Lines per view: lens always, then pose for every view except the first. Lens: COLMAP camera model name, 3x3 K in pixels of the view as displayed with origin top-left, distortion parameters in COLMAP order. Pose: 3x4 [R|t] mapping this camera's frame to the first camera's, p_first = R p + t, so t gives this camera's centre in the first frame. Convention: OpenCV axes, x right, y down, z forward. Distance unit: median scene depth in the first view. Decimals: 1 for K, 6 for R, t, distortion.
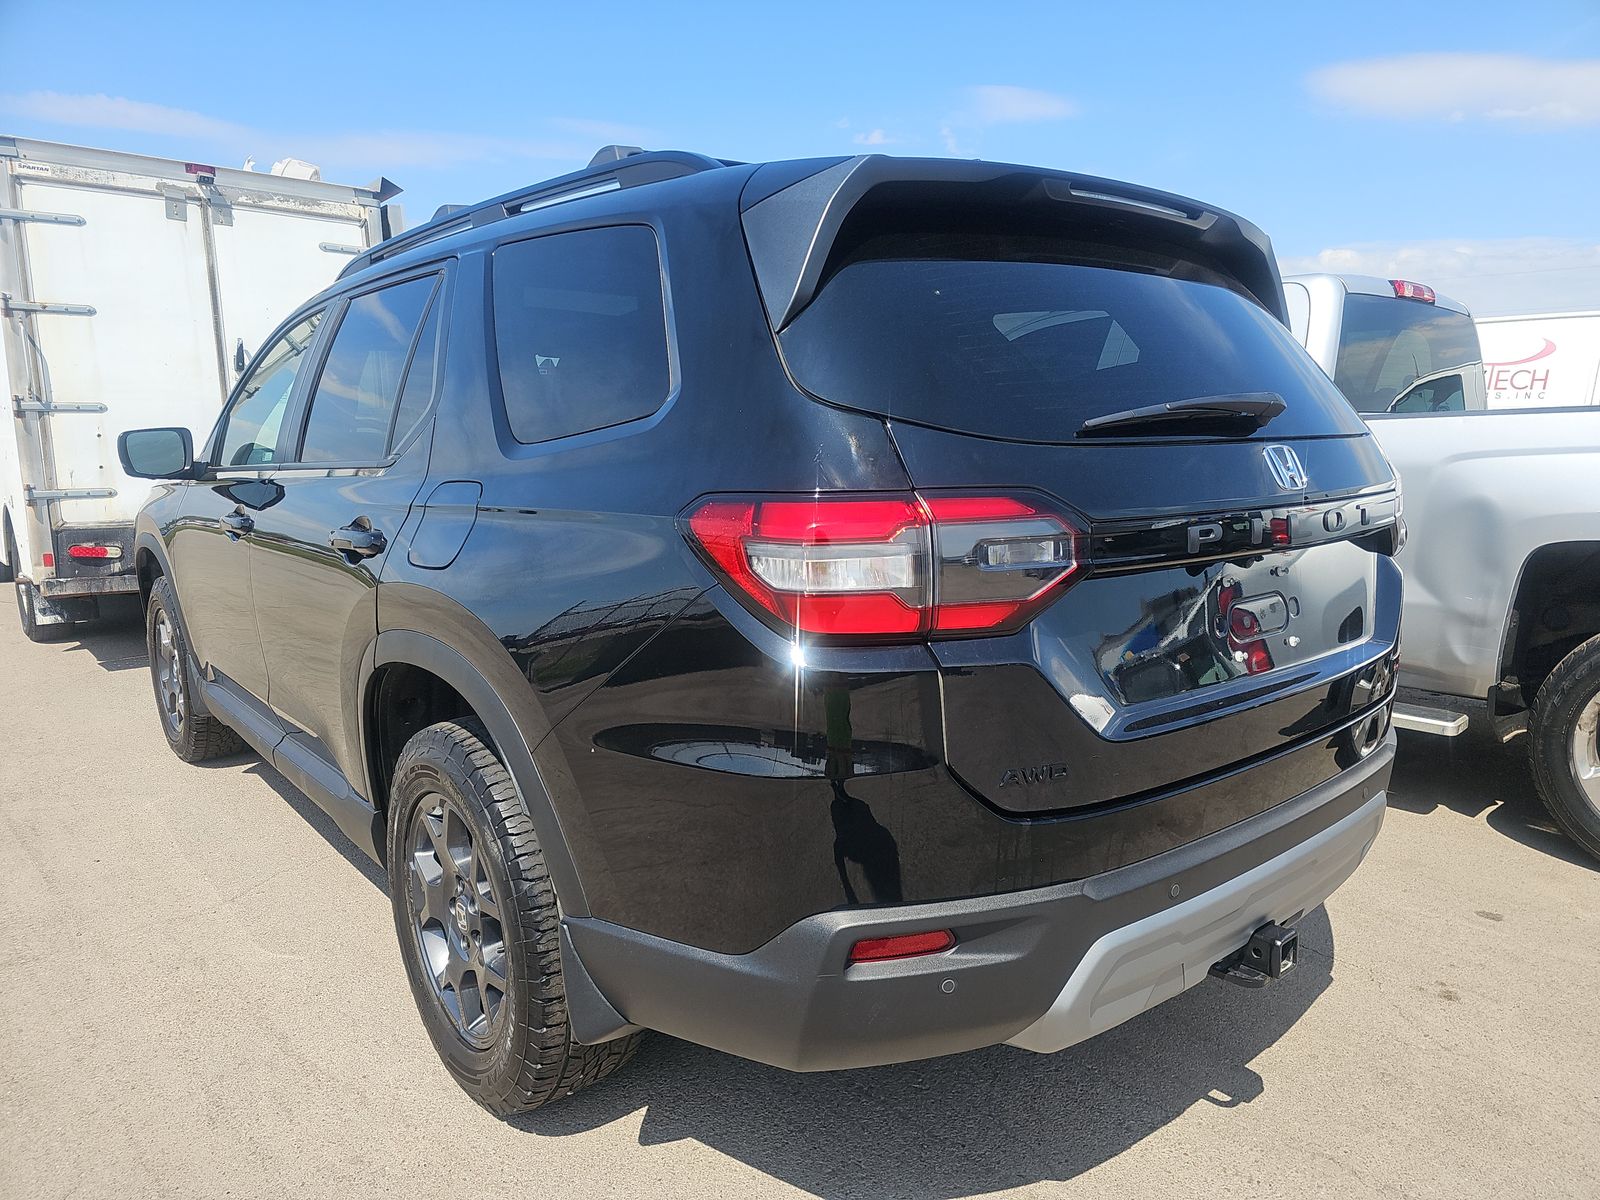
lens RADIAL K [[1108.3, 0, 801.1], [0, 1108.3, 596.9], [0, 0, 1]] dist [0.014179, 0.000693]
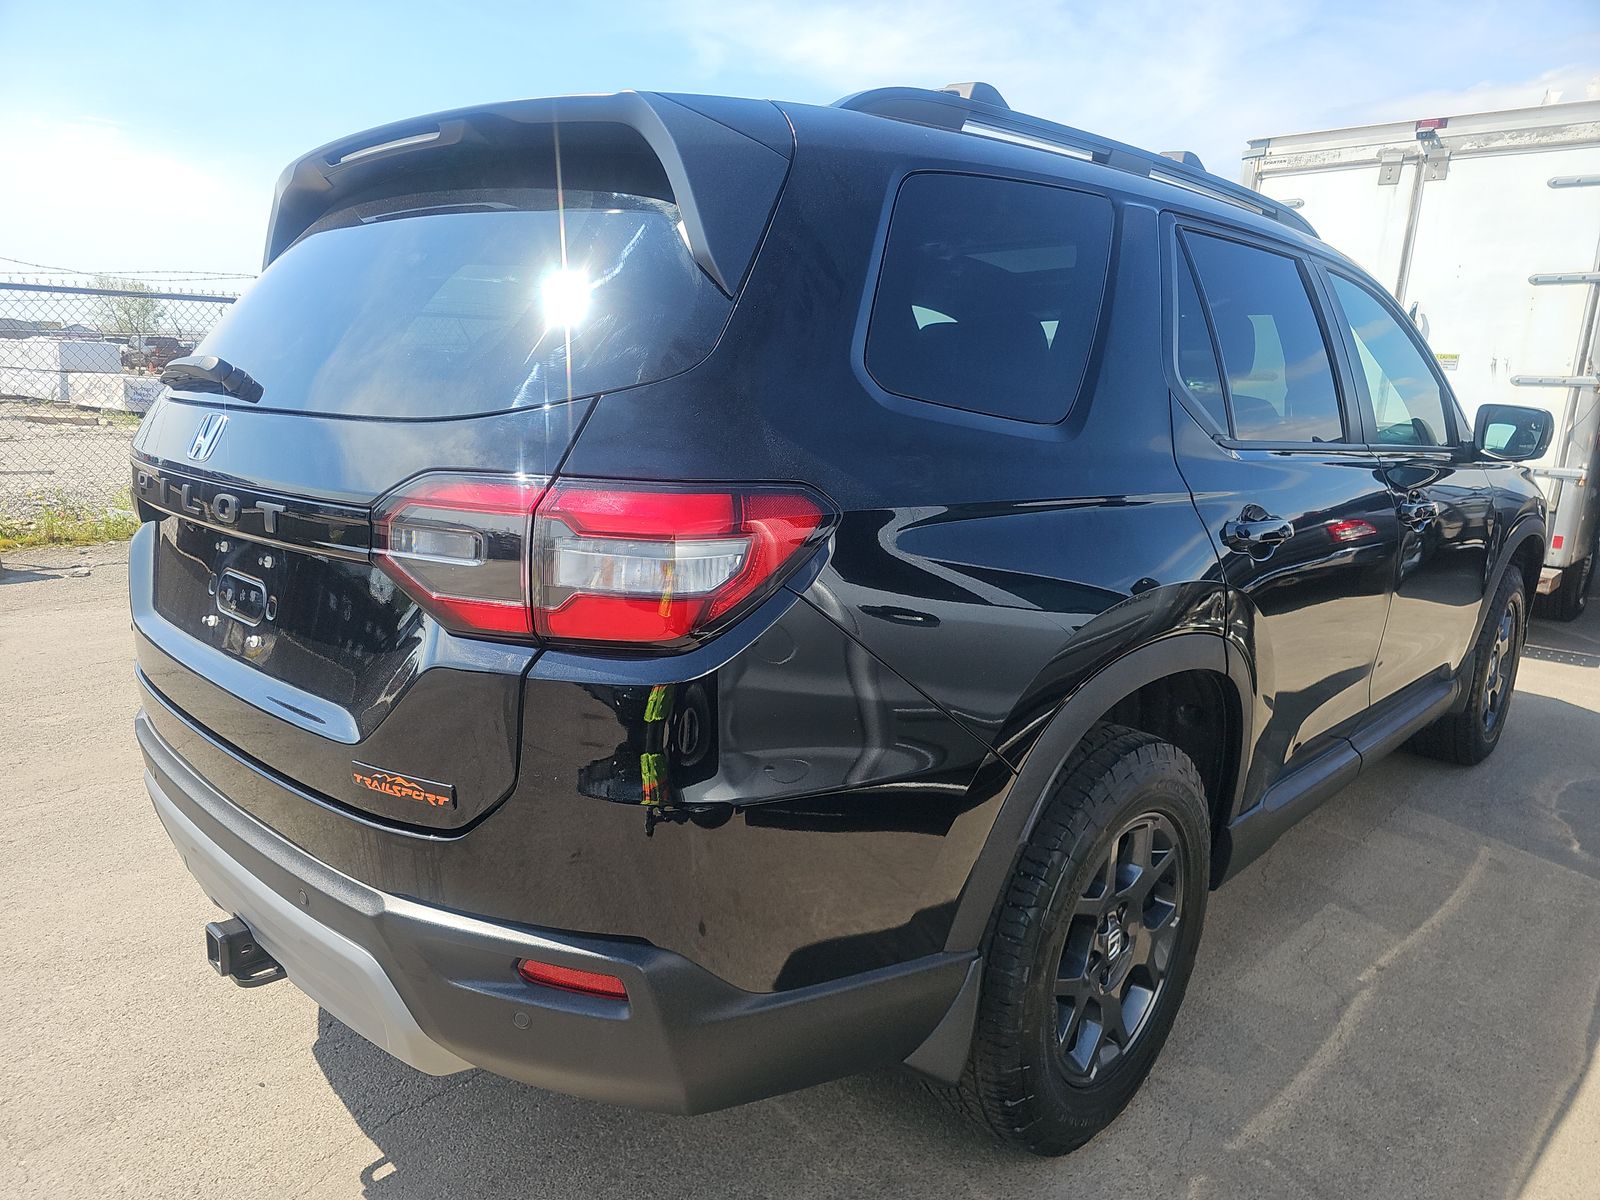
lens RADIAL K [[1235.6, 0, 798.4], [0, 1235.6, 598.3], [0, 0, 1]] dist [-0.003727, -0.001301]
pose [[0.142626, 0.166025, -0.975753, 0.448983], [-0.163786, 0.976199, 0.142161, -0.061682], [0.976131, 0.139539, 0.166424, 0.382481]]
